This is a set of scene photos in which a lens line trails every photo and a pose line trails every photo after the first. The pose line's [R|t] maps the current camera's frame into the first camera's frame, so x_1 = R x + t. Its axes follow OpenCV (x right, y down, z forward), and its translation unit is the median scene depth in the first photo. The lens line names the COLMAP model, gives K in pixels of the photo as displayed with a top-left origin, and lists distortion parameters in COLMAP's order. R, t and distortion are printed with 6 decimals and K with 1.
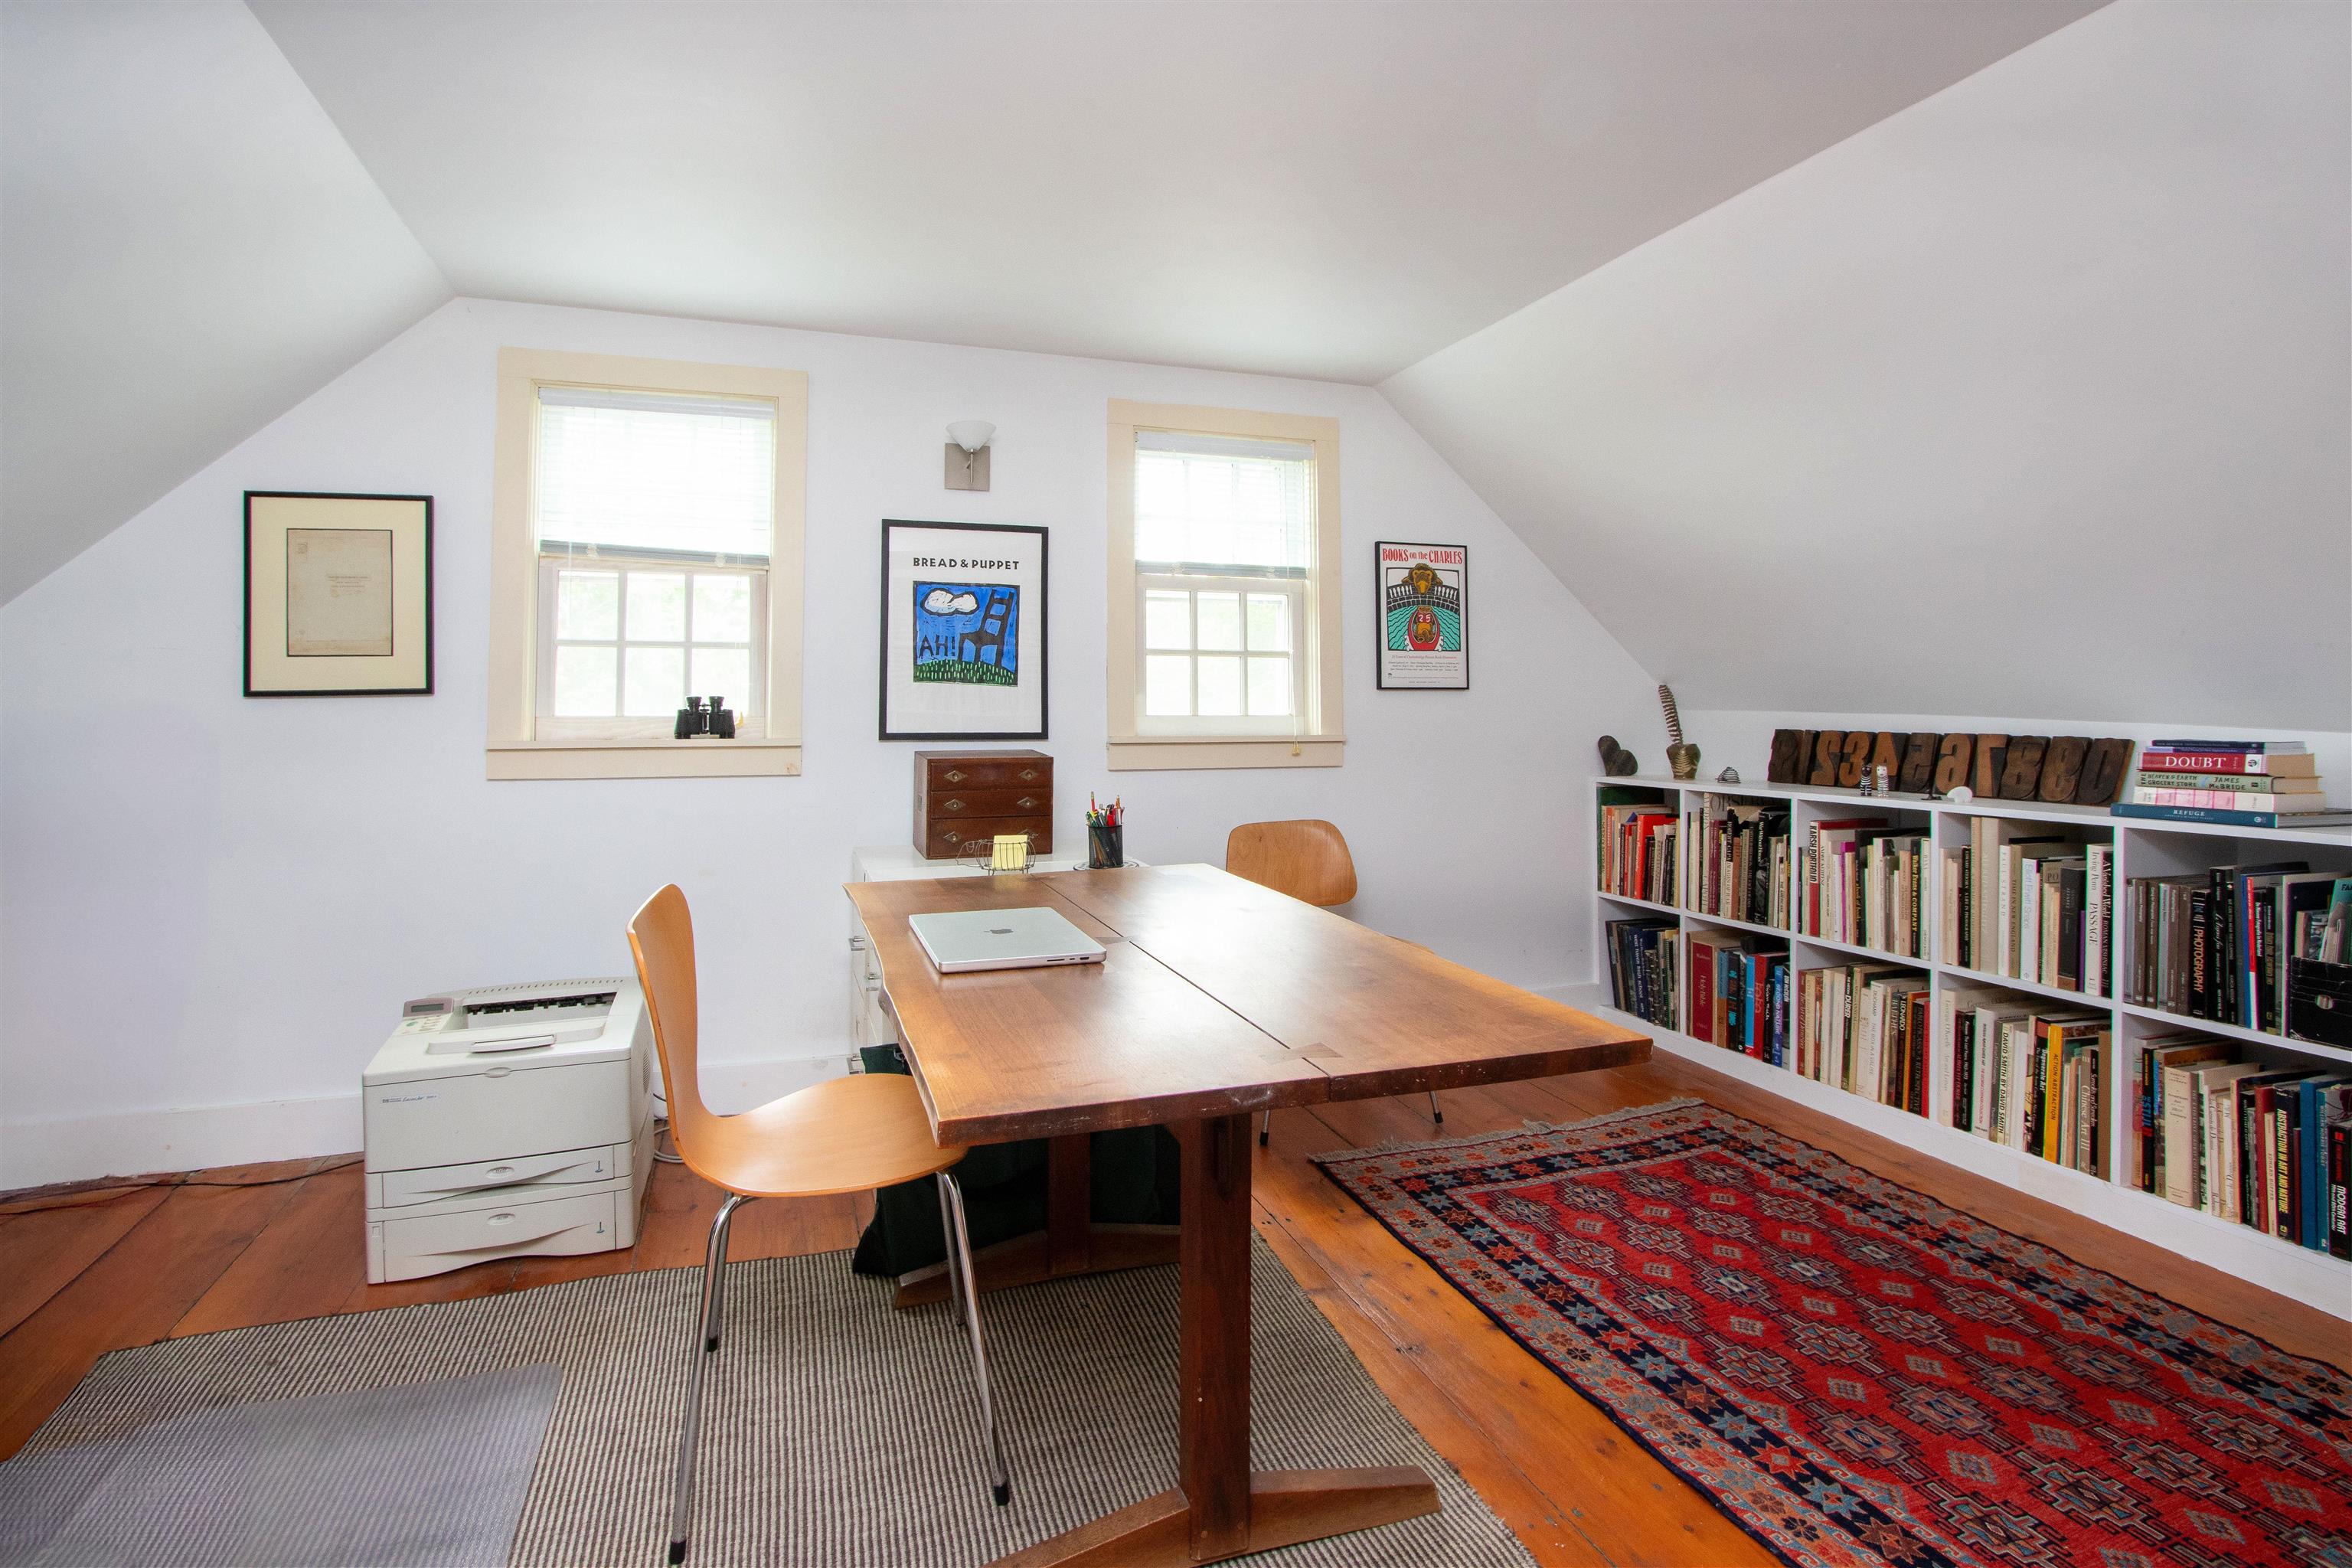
lens RADIAL K [[1089.9, 0, 1119.1], [0, 1089.9, 680.2], [0, 0, 1]] dist [-0.016543, 0.002219]
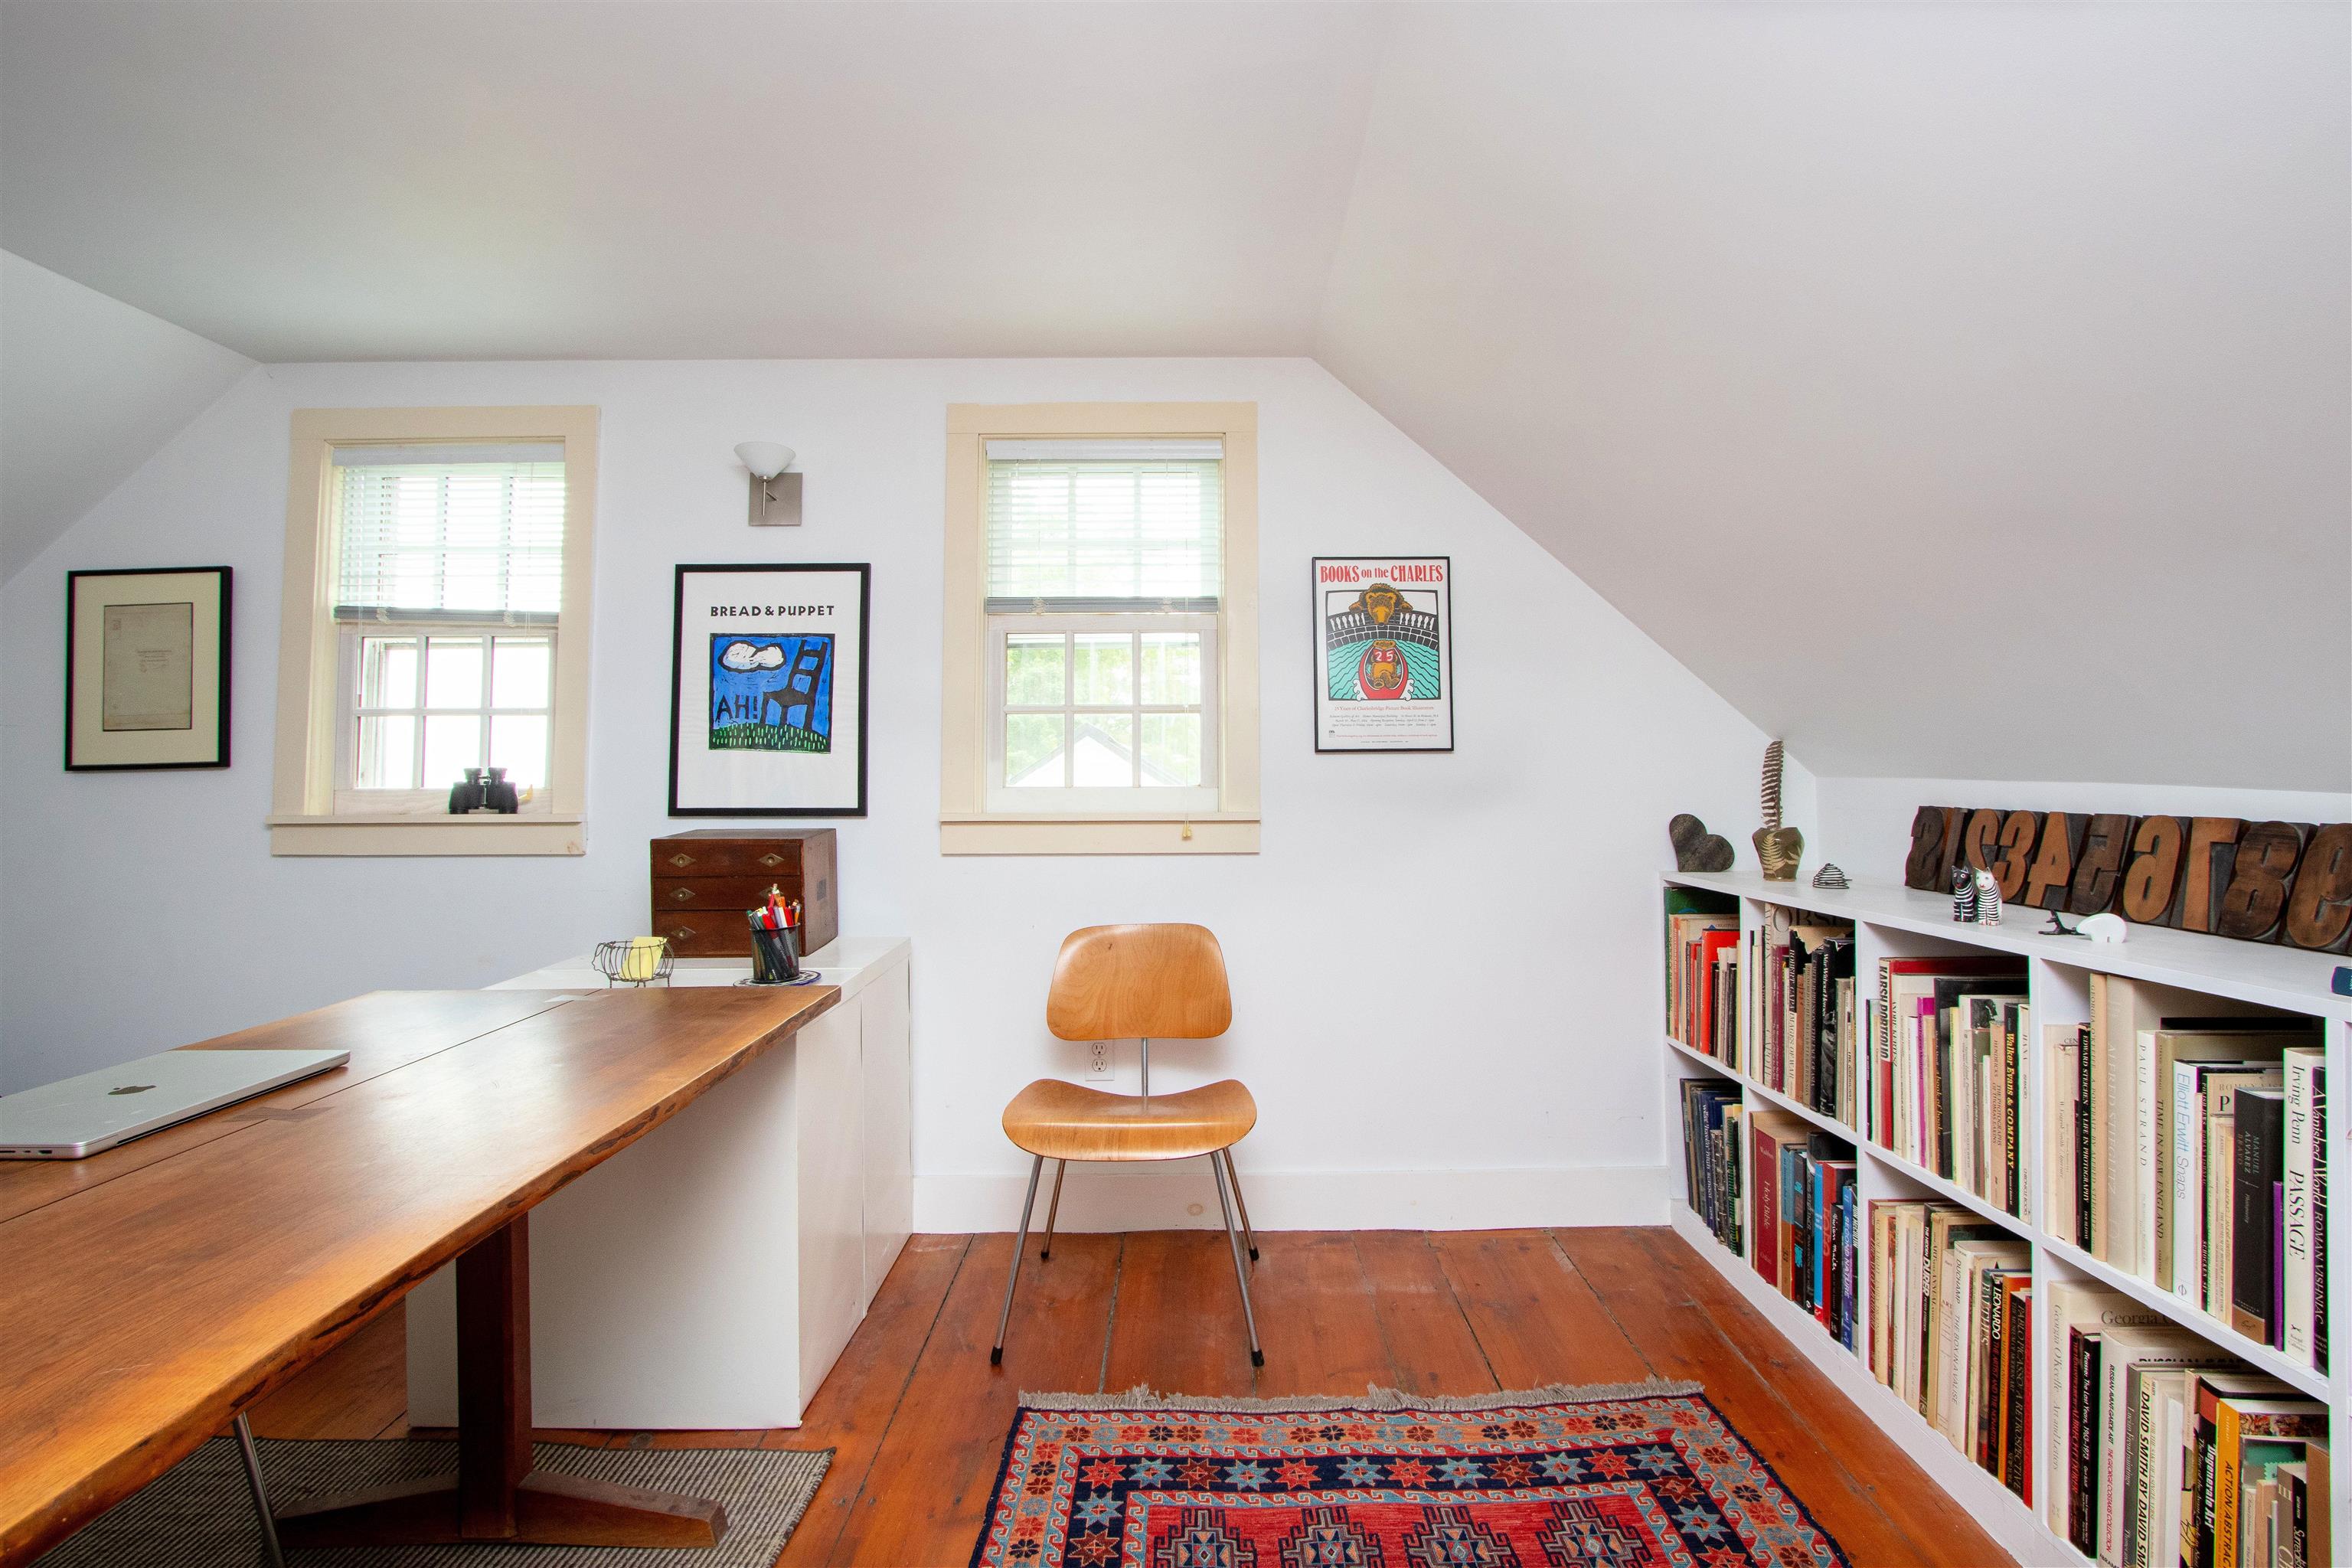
lens RADIAL K [[1089.9, 0, 1138.9], [0, 1089.9, 737.0], [0, 0, 1]] dist [-0.016543, 0.002219]
pose [[0.955809, -0.016143, -0.293544, 0.423337], [0.012283, 0.999812, -0.014988, 0.009517], [0.293731, 0.010720, 0.955828, 0.294317]]
